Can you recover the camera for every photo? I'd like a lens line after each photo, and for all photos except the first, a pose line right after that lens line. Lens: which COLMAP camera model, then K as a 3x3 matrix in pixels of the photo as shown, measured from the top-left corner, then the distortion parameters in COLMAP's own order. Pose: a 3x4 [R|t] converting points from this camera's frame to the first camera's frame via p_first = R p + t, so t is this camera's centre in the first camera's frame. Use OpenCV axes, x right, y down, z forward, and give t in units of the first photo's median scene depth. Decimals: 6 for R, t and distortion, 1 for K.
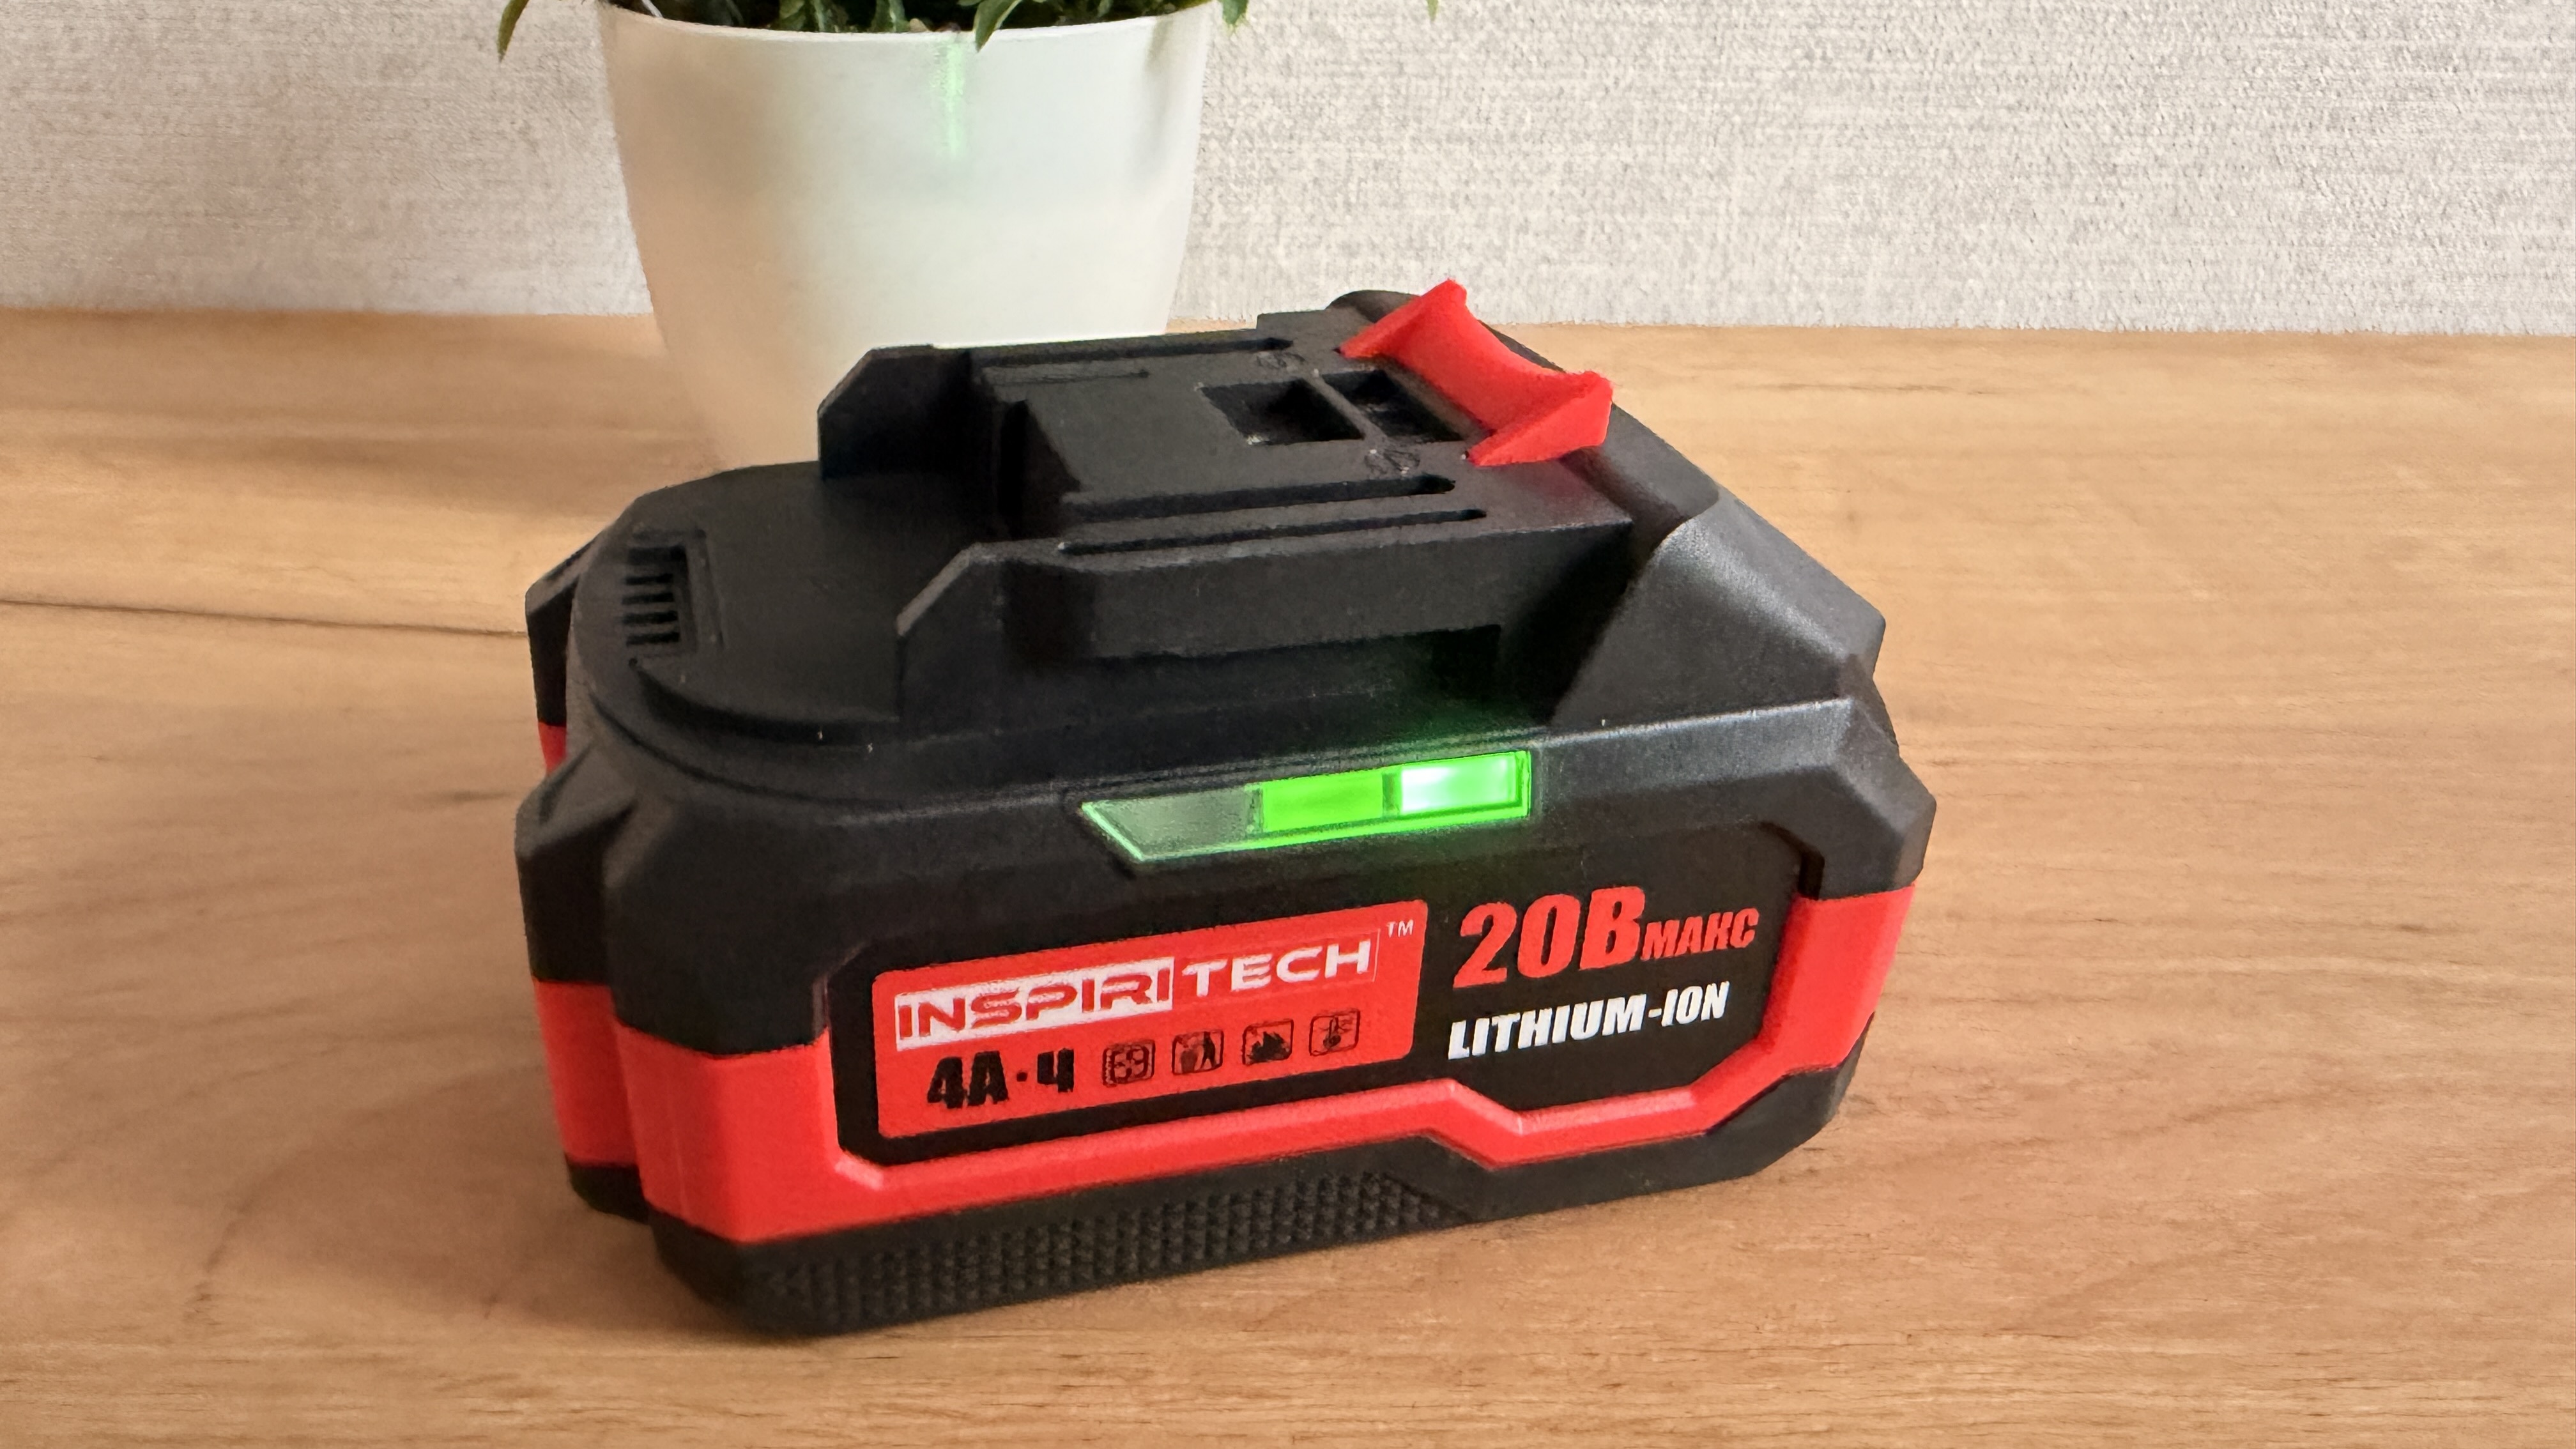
lens RADIAL K [[1837.1, 0, 1075.8], [0, 1837.1, 722.9], [0, 0, 1]] dist [-0.002480, 0.002303]
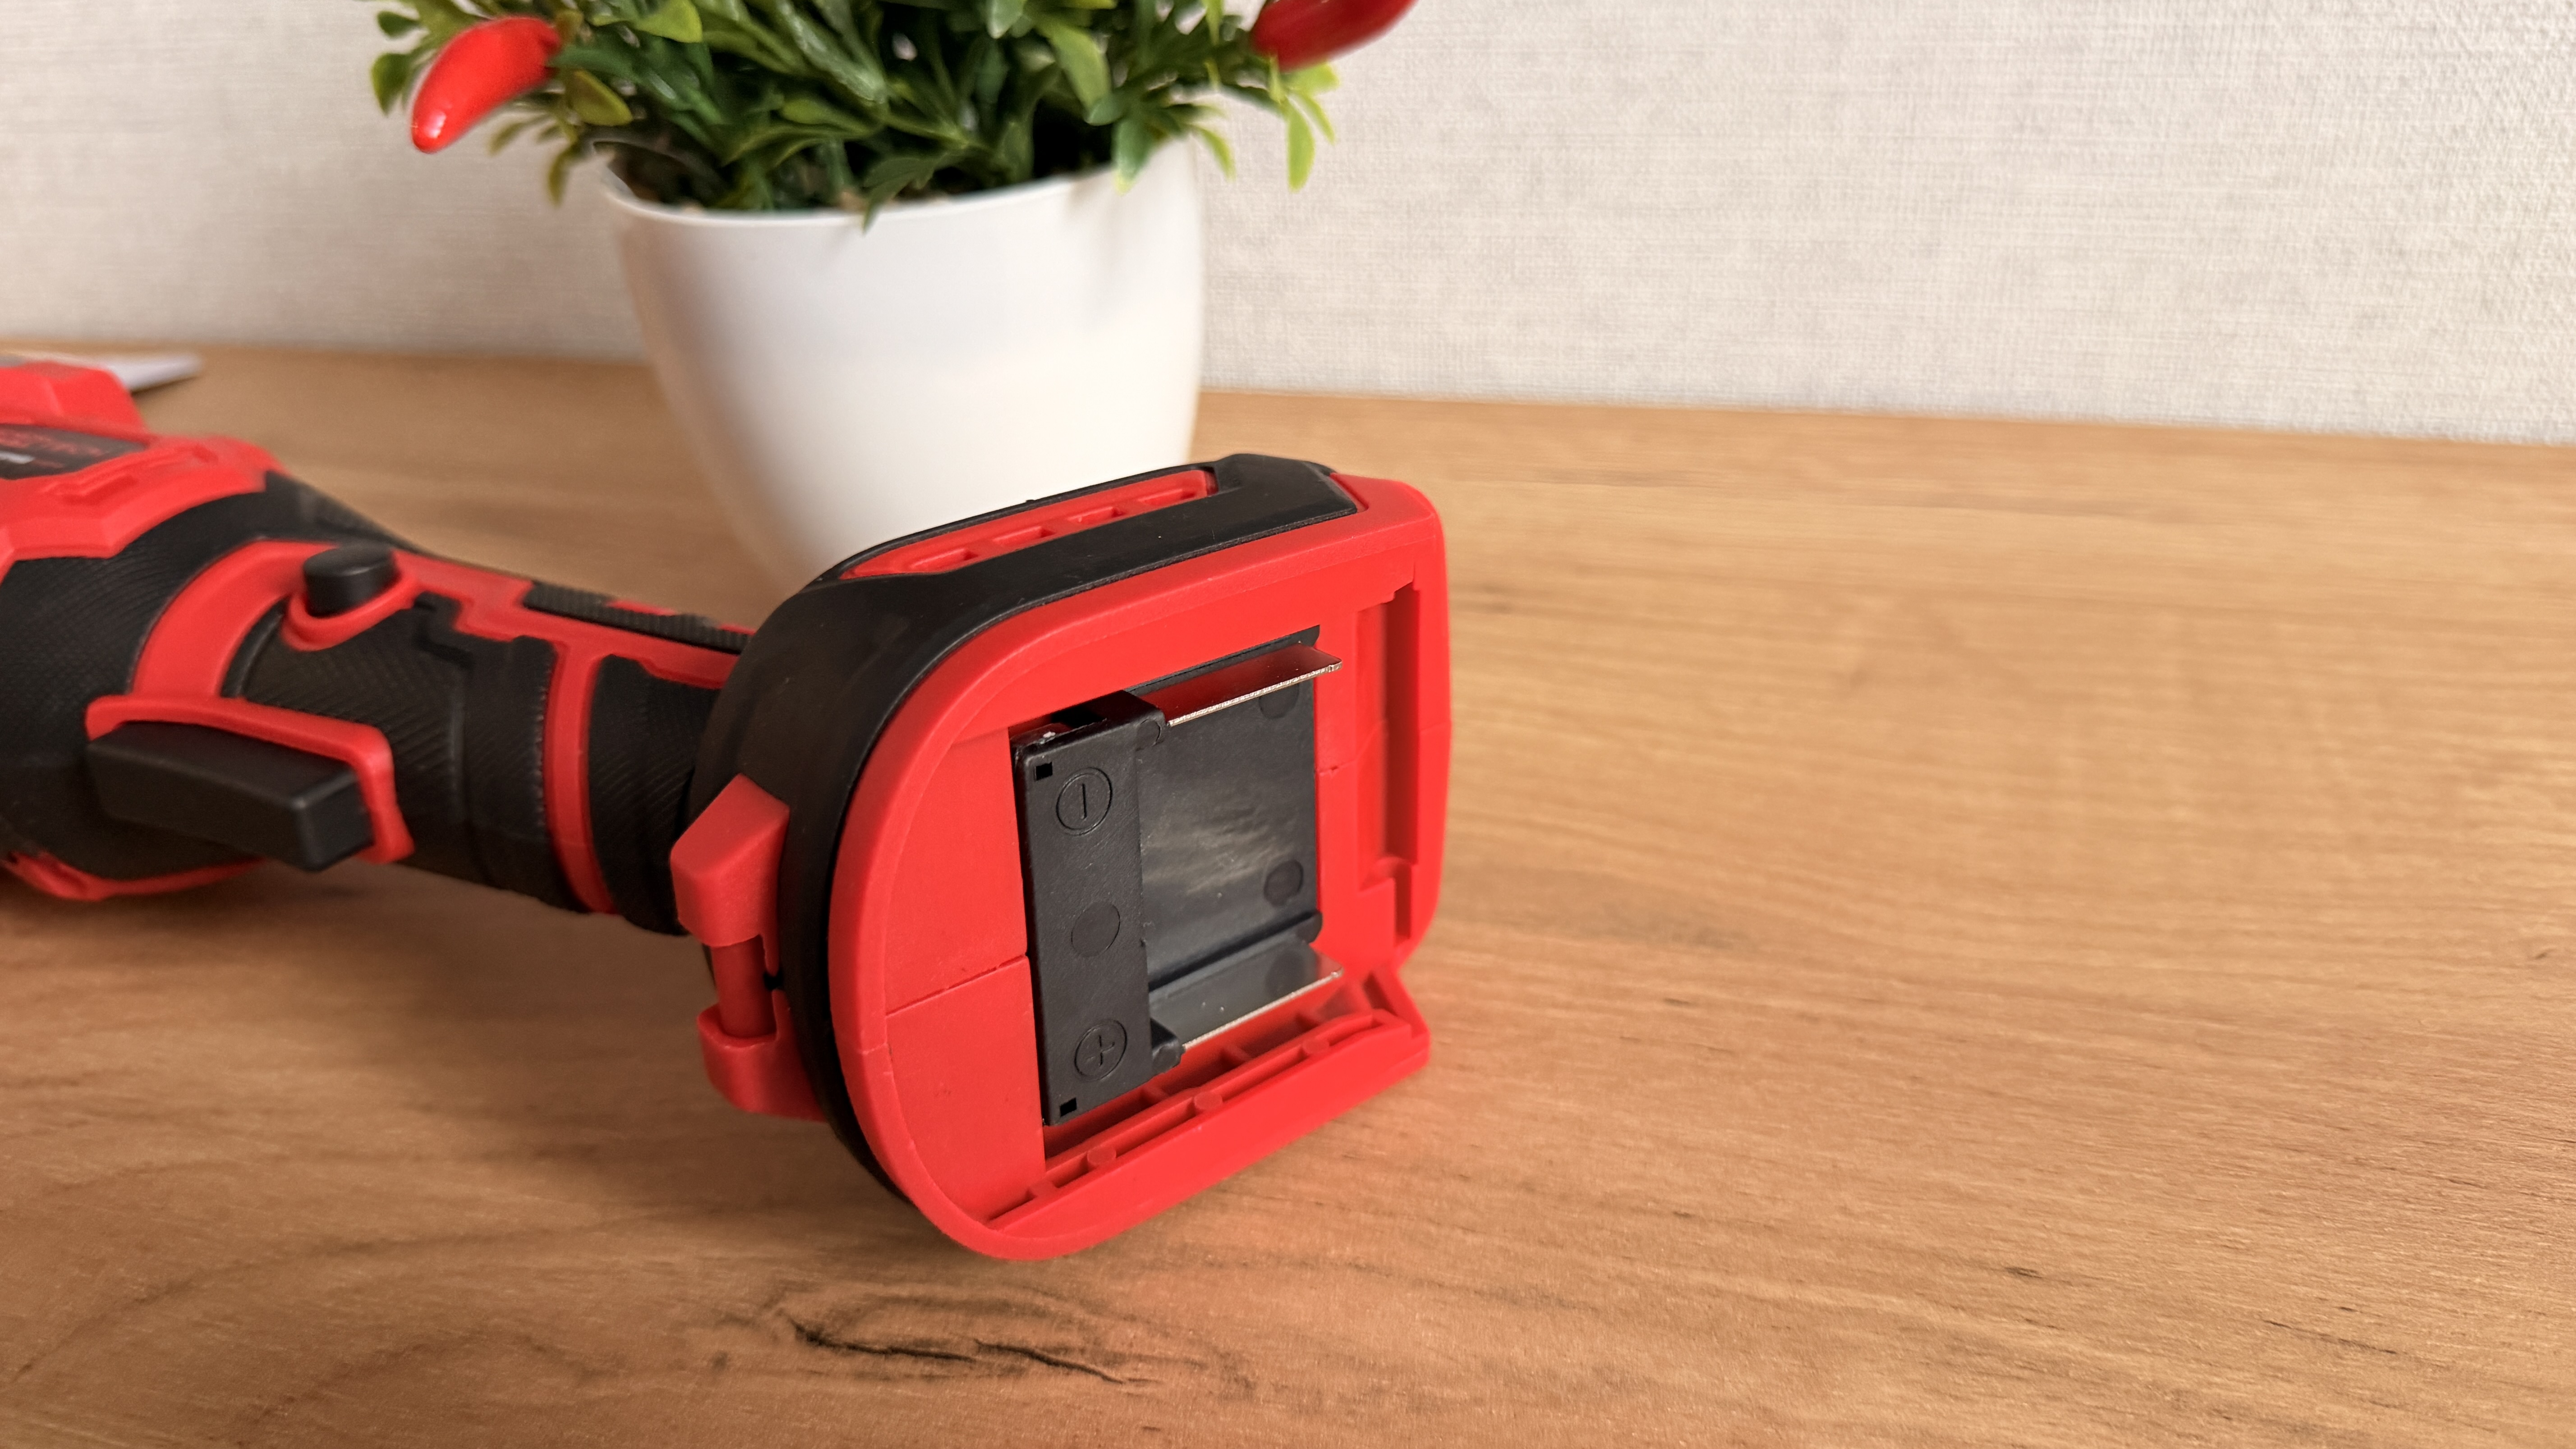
lens RADIAL K [[1920.5, 0, 1283.1], [0, 1920.5, 720.6], [0, 0, 1]] dist [-0.034169, -0.001228]
pose [[0.962399, 0.076135, -0.260751, 0.318037], [-0.065785, 0.996669, 0.048210, -0.095089], [0.263552, -0.029244, 0.964202, 0.003946]]
